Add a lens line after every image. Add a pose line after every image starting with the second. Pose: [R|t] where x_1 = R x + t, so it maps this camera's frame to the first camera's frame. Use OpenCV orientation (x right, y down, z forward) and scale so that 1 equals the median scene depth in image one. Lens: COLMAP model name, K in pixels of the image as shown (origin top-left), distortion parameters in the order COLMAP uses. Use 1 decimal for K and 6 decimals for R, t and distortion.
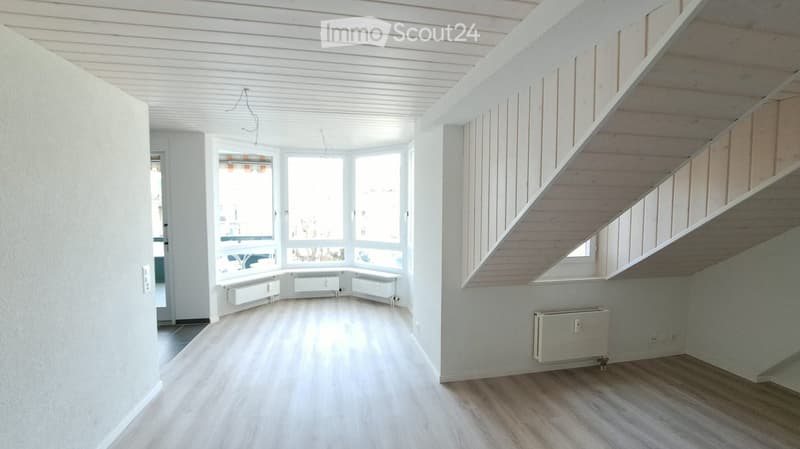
lens RADIAL K [[320.4, 0, 399.5], [0, 320.4, 220.7], [0, 0, 1]] dist [-0.016432, 0.000593]
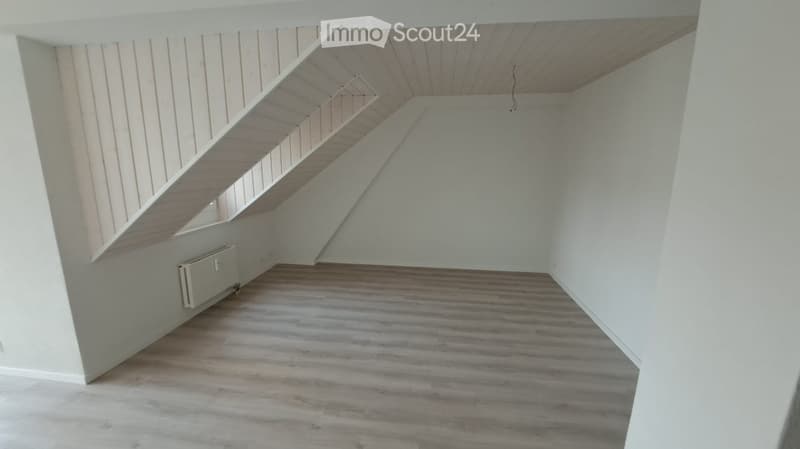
lens RADIAL K [[320.4, 0, 397.8], [0, 320.4, 225.3], [0, 0, 1]] dist [-0.016432, 0.000593]
pose [[0.311285, -0.185305, 0.932075, -0.293420], [0.045299, 0.982583, 0.180218, 0.011946], [-0.949236, -0.013877, 0.314258, 0.019717]]
